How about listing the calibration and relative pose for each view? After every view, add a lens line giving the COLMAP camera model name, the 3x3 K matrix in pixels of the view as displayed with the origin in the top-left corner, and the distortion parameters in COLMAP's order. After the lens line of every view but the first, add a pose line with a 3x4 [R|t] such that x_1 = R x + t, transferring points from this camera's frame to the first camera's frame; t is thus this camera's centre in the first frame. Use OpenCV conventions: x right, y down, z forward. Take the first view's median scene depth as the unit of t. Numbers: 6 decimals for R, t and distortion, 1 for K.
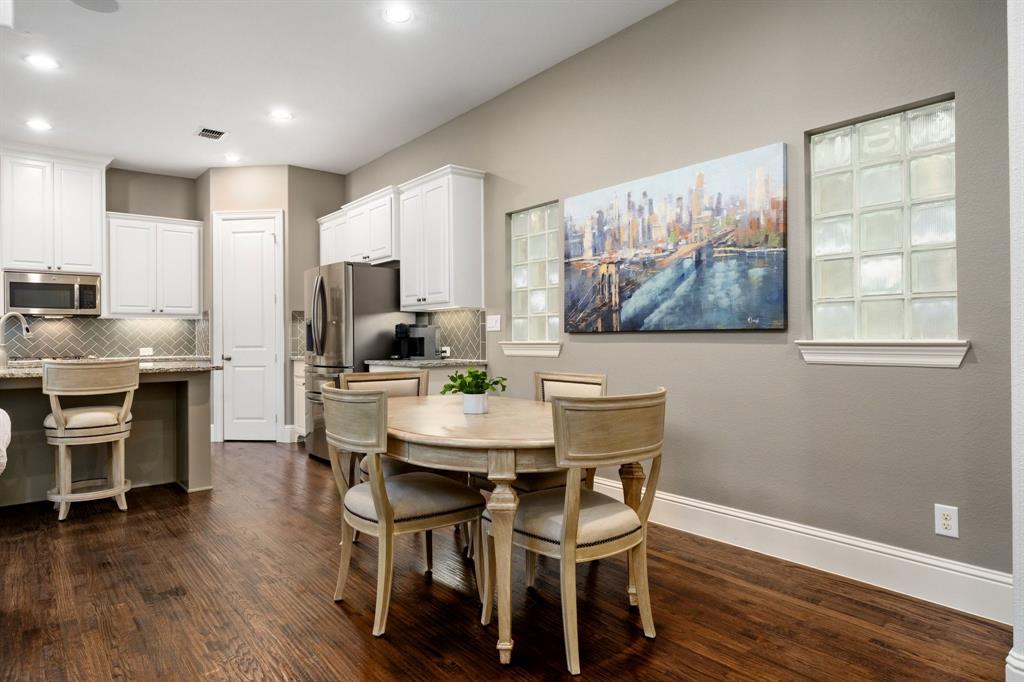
lens RADIAL K [[587.2, 0, 510.5], [0, 587.2, 337.6], [0, 0, 1]] dist [0.000958, 0.001304]
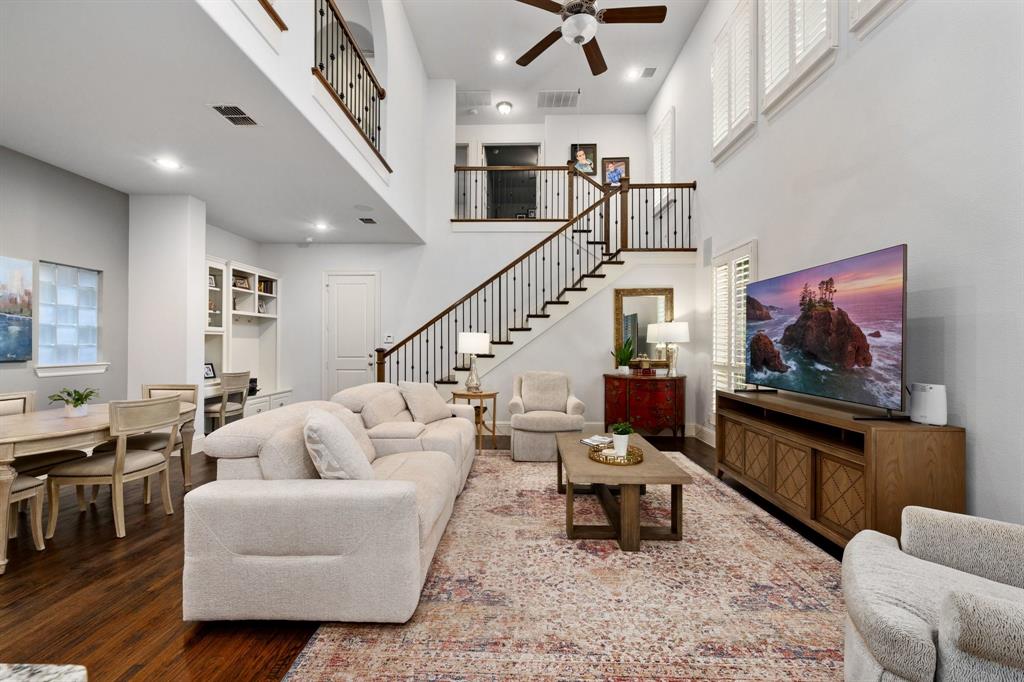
lens RADIAL K [[409.1, 0, 519.6], [0, 409.1, 341.7], [0, 0, 1]] dist [-0.000785, -0.000131]
pose [[-0.769144, 0.015783, 0.638880, -1.113395], [0.012674, 0.999875, -0.009443, -0.029960], [-0.638950, 0.000834, -0.769248, 0.711614]]
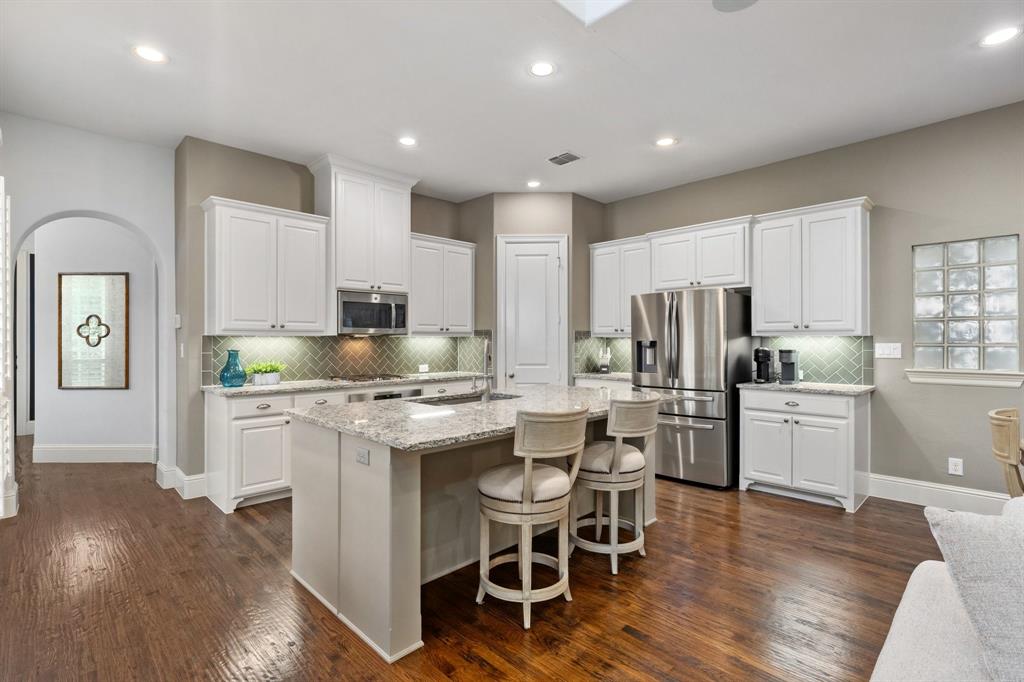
lens RADIAL K [[479.6, 0, 511.2], [0, 479.6, 335.9], [0, 0, 1]] dist [-0.000164, 0.000213]
pose [[0.996629, 0.008240, 0.081623, -0.884076], [-0.007382, 0.999914, -0.010812, -0.042270], [-0.081705, 0.010173, 0.996605, 0.244784]]
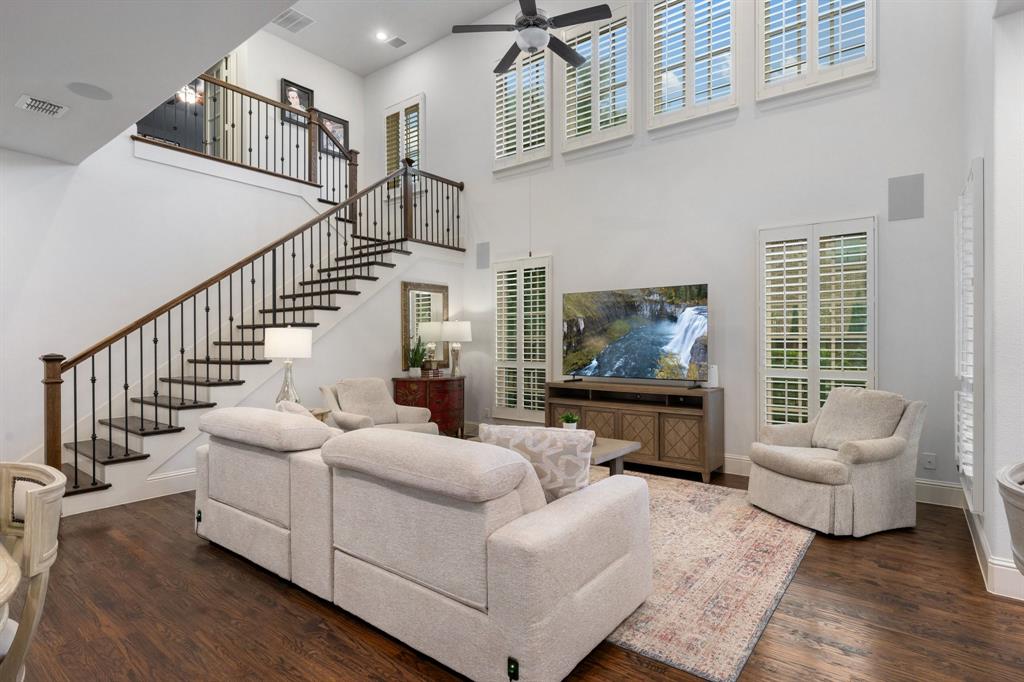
lens RADIAL K [[504.1, 0, 511.1], [0, 504.1, 340.6], [0, 0, 1]] dist [0.003513, -0.000403]
pose [[-0.975705, 0.017333, -0.218402, -0.429365], [0.016171, 0.999844, 0.007105, -0.045878], [0.218491, 0.003401, -0.975833, 1.011716]]
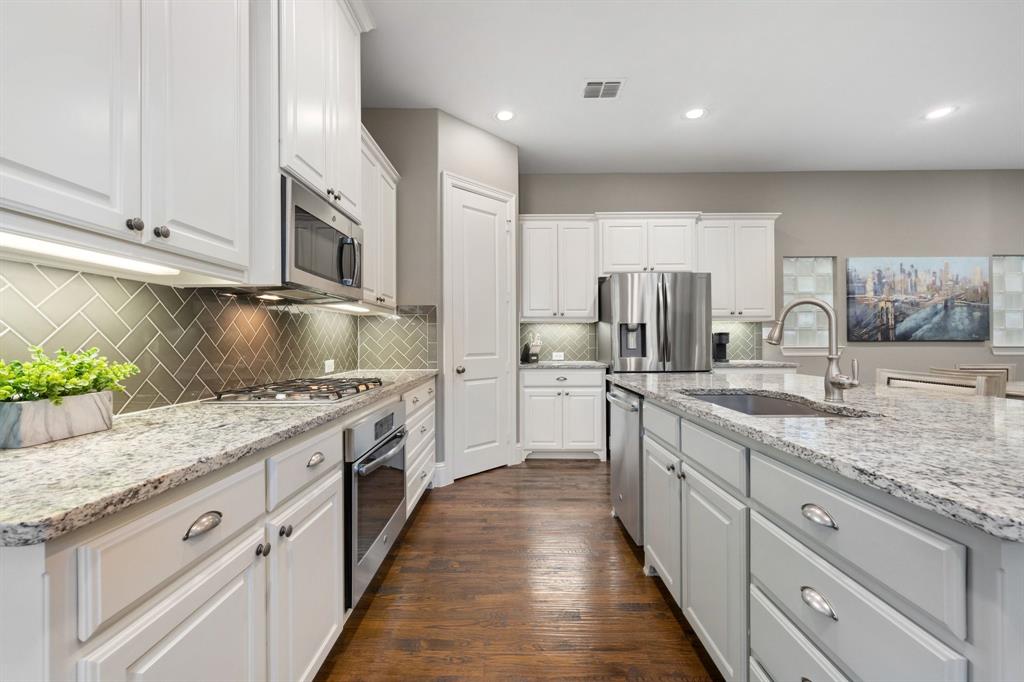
lens RADIAL K [[409.1, 0, 511.5], [0, 409.1, 338.9], [0, 0, 1]] dist [-0.000785, -0.000131]
pose [[0.645563, 0.009346, 0.763650, -1.347545], [-0.002004, 0.999942, -0.010544, 0.000175], [-0.763704, 0.005276, 0.645545, 0.978639]]
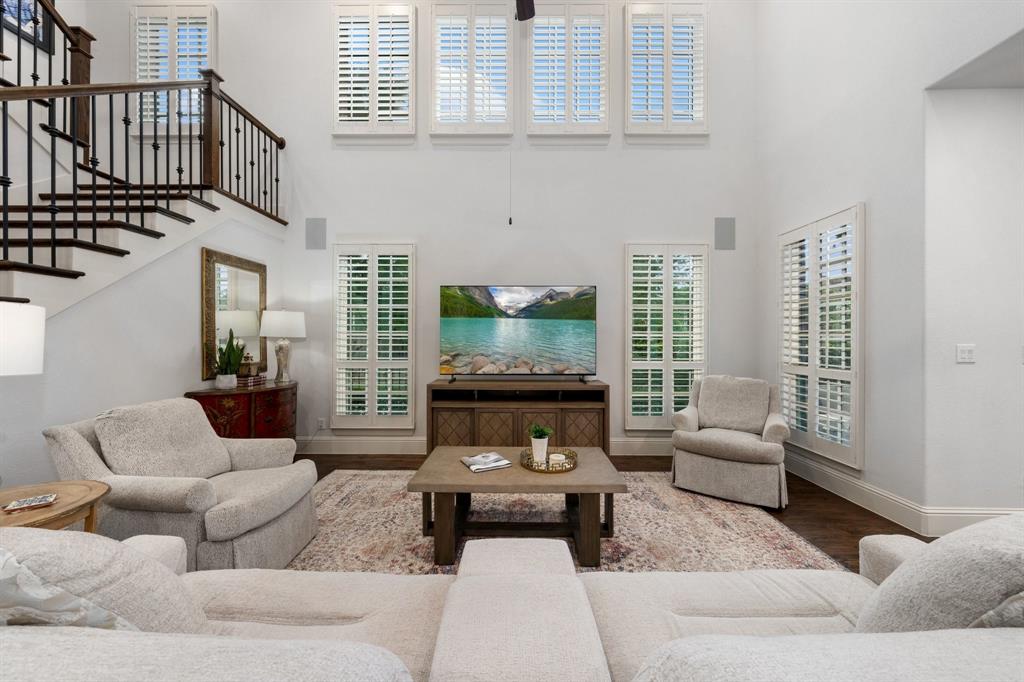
lens RADIAL K [[375.3, 0, 507.9], [0, 375.3, 336.7], [0, 0, 1]] dist [0.003035, -0.000405]
pose [[-0.650685, 0.010364, -0.759277, -0.255832], [0.004064, 0.999940, 0.010165, -0.043101], [0.759337, 0.003529, -0.650688, 0.390144]]
